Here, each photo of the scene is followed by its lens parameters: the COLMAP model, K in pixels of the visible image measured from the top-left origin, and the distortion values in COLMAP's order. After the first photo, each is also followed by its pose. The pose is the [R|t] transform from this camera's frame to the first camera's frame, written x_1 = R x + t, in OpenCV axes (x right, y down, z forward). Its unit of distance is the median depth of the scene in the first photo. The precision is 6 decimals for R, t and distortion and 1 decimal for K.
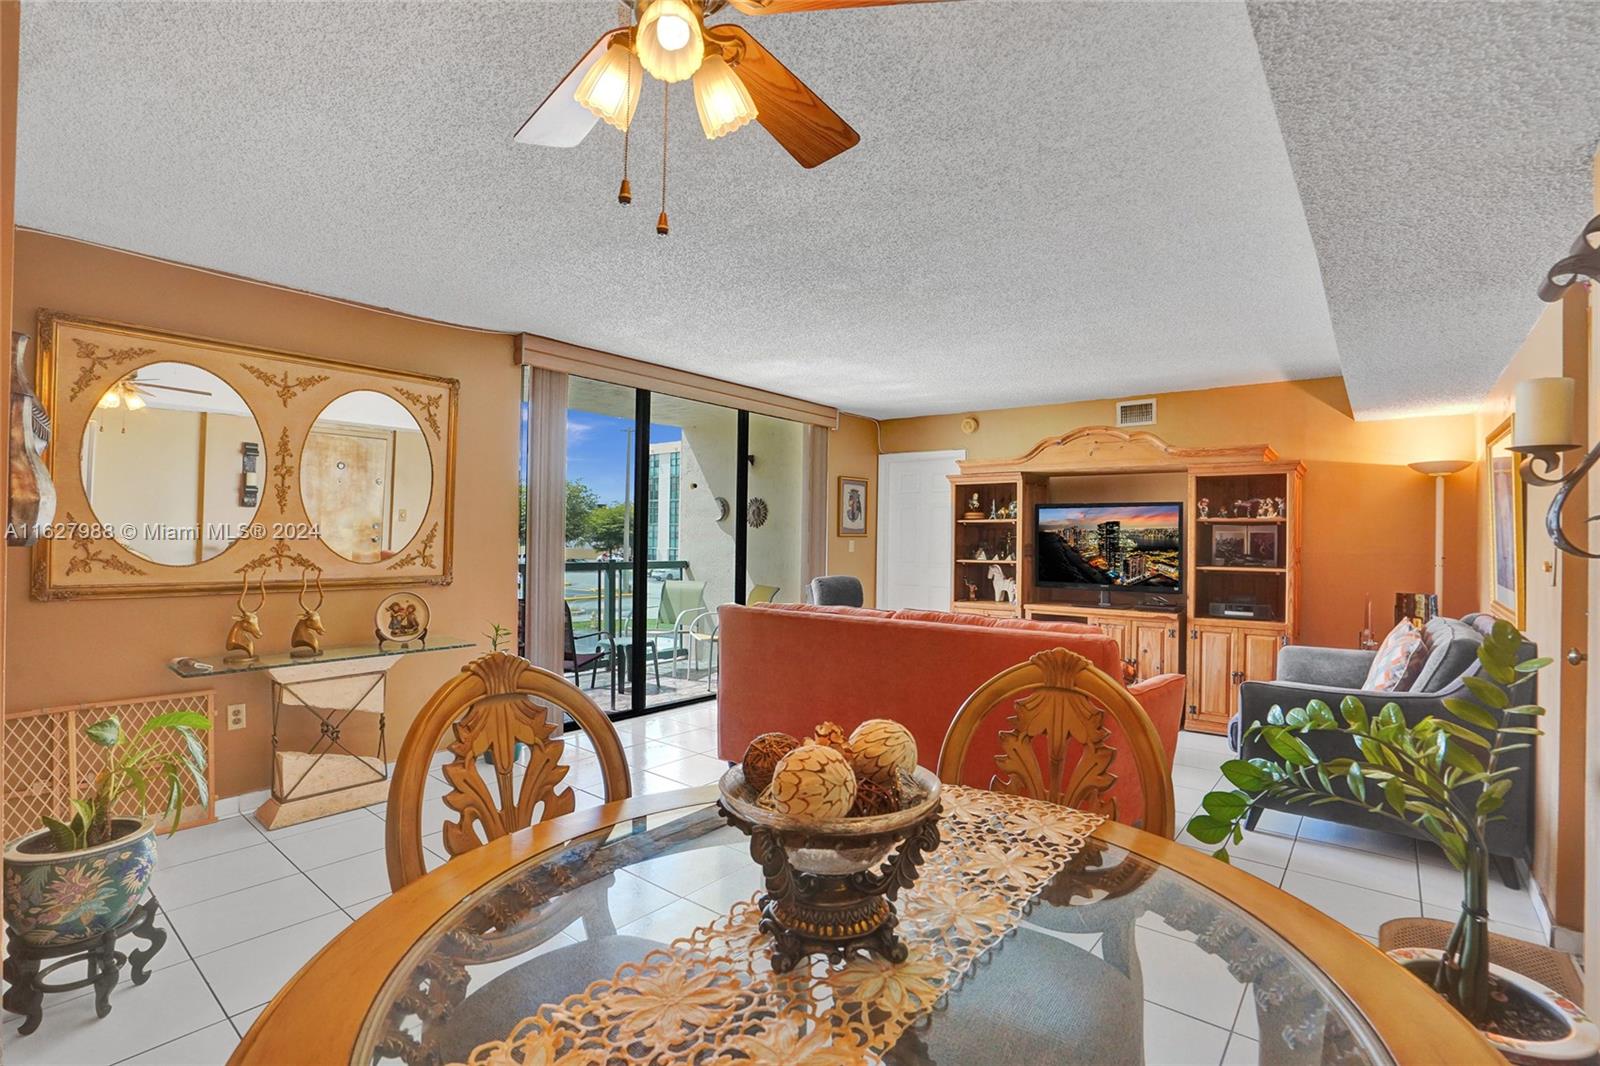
lens RADIAL K [[742.8, 0, 800.7], [0, 742.8, 526.9], [0, 0, 1]] dist [-0.048389, 0.014880]
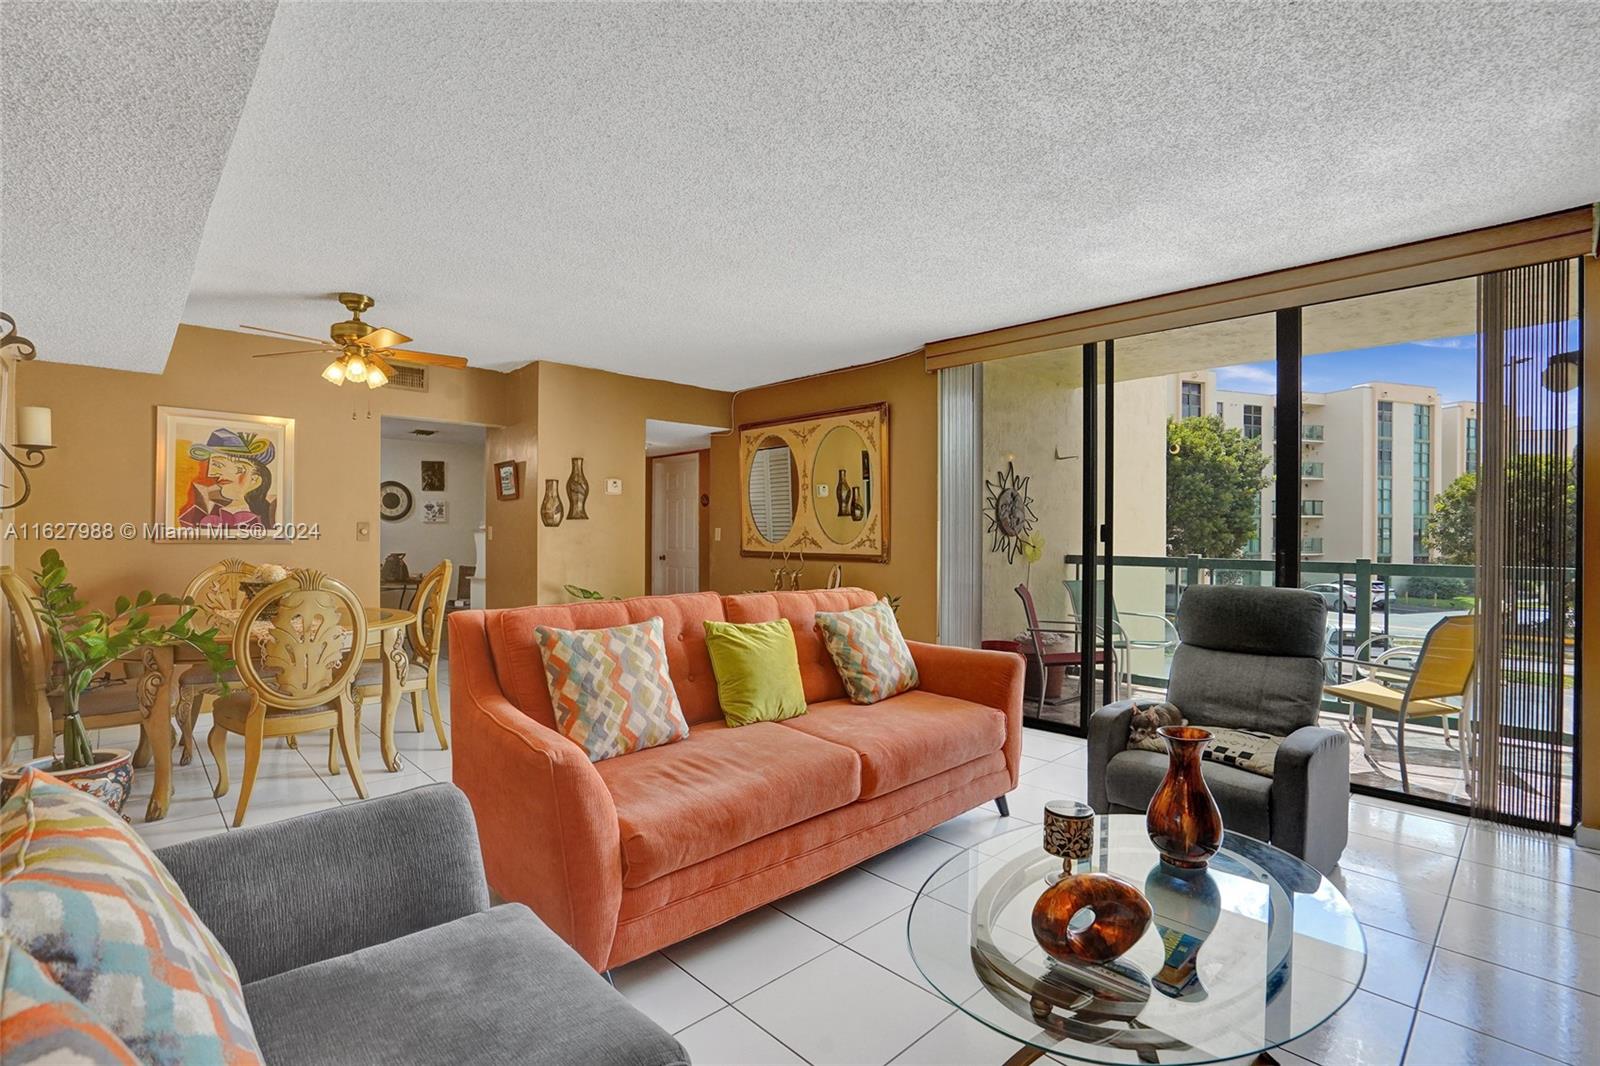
lens RADIAL K [[742.8, 0, 787.3], [0, 742.8, 531.7], [0, 0, 1]] dist [-0.048389, 0.014880]
pose [[-0.132082, -0.015888, -0.991111, 0.684904], [0.005734, 0.999843, -0.016792, 0.037518], [0.991222, -0.007901, -0.131970, 0.822990]]
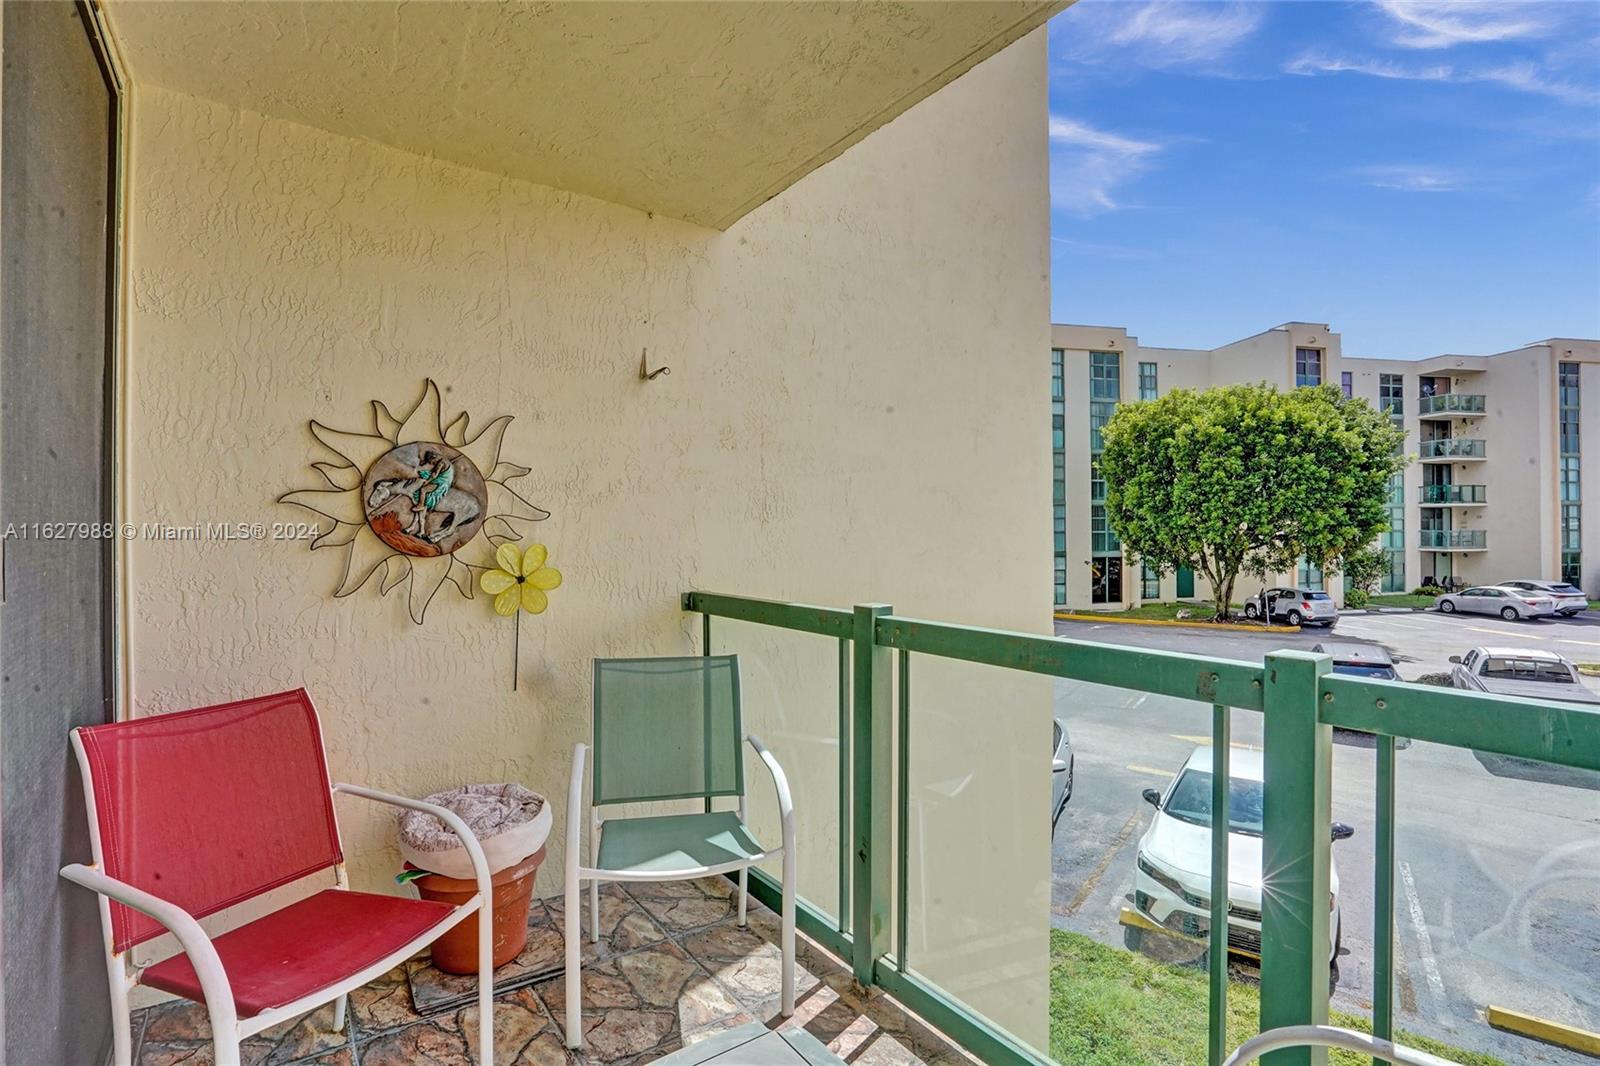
lens RADIAL K [[742.8, 0, 789.4], [0, 742.8, 522.2], [0, 0, 1]] dist [-0.048389, 0.014880]
pose [[-0.273111, -0.021219, -0.961748, -0.058555], [0.012207, 0.999600, -0.025520, 0.021666], [0.961905, -0.018710, -0.272743, 1.345838]]
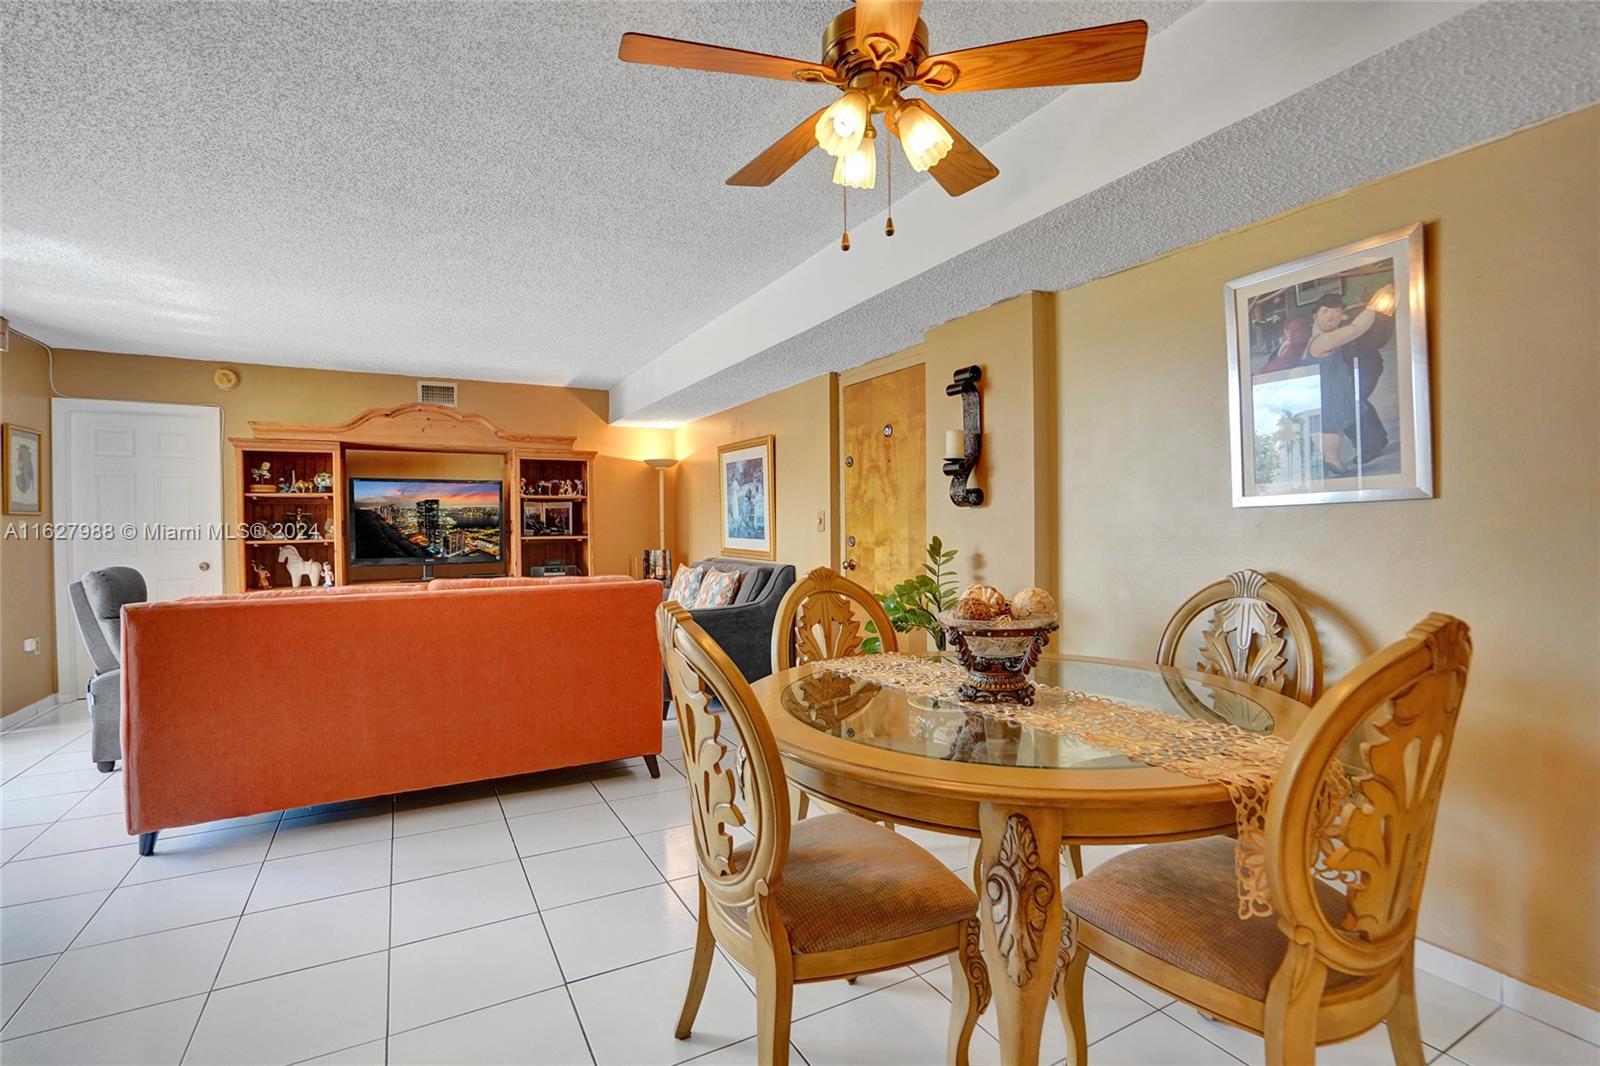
lens RADIAL K [[742.8, 0, 801.8], [0, 742.8, 534.6], [0, 0, 1]] dist [-0.048389, 0.014880]
pose [[0.372290, -0.025195, 0.927774, -0.375296], [0.000727, 0.999639, 0.026855, 0.018604], [-0.928116, -0.009324, 0.372174, 0.155167]]
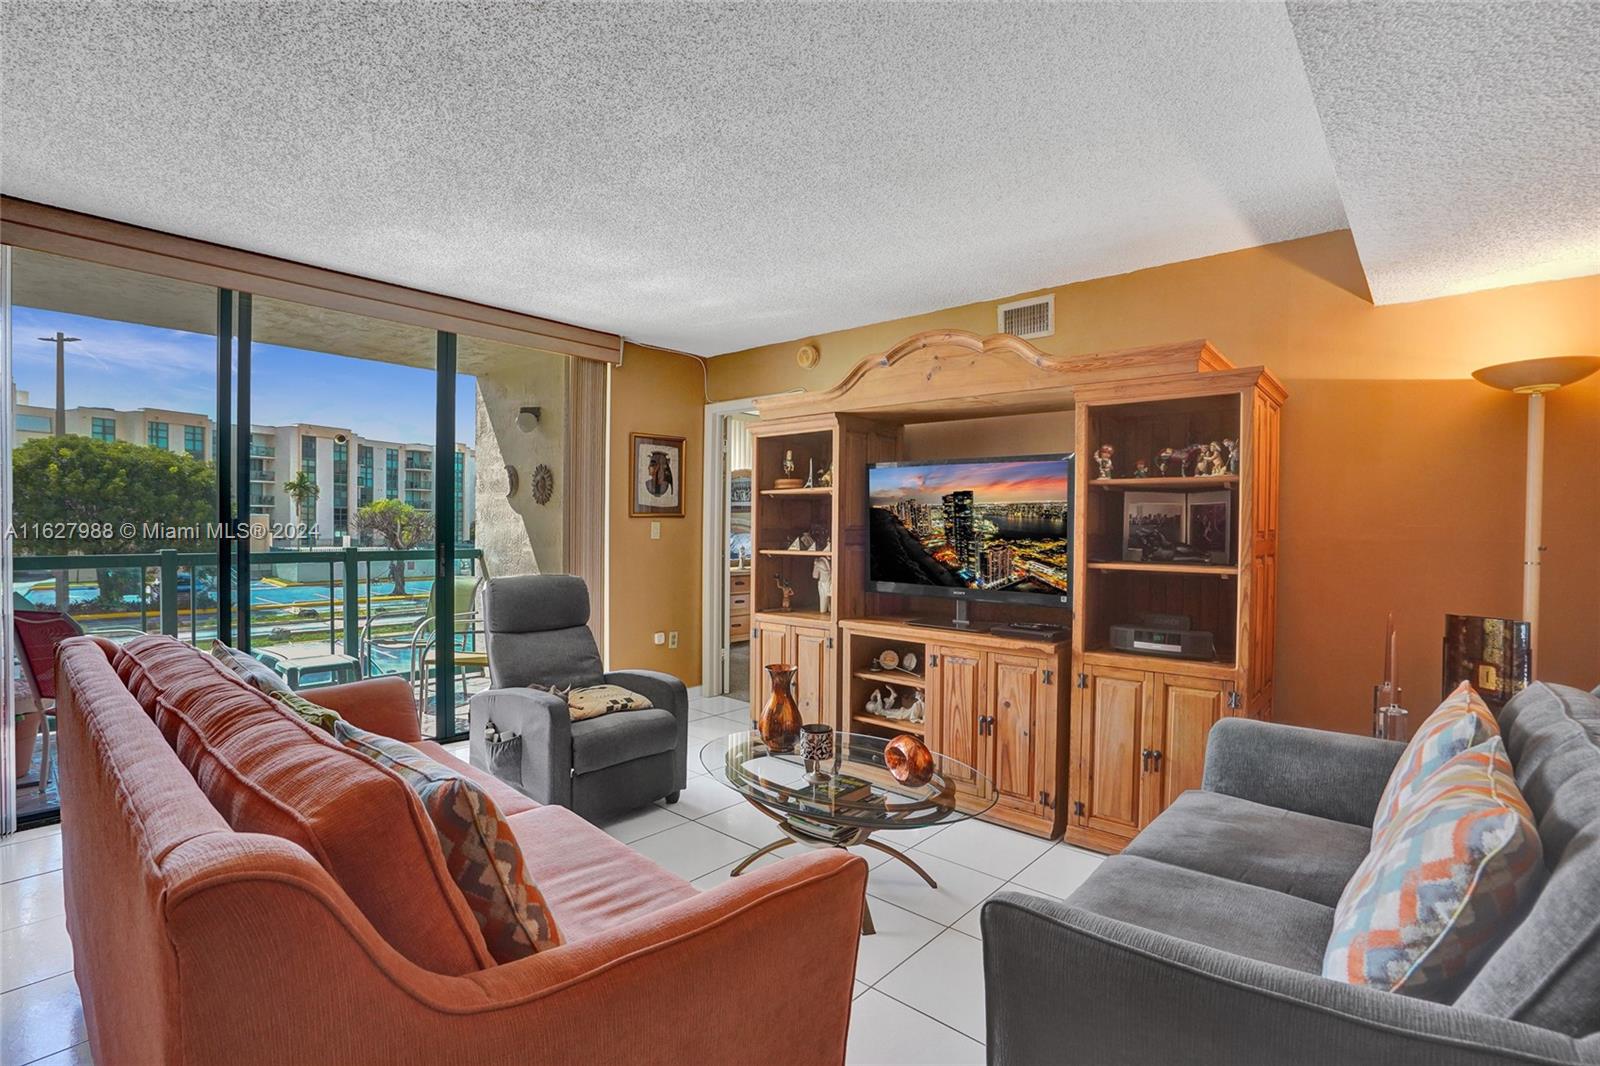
lens RADIAL K [[742.8, 0, 796.9], [0, 742.8, 526.3], [0, 0, 1]] dist [-0.048389, 0.014880]
pose [[0.998808, -0.003411, -0.048701, 0.338045], [0.004284, 0.999832, 0.017825, 0.013812], [0.048632, -0.018012, 0.998654, 0.407745]]
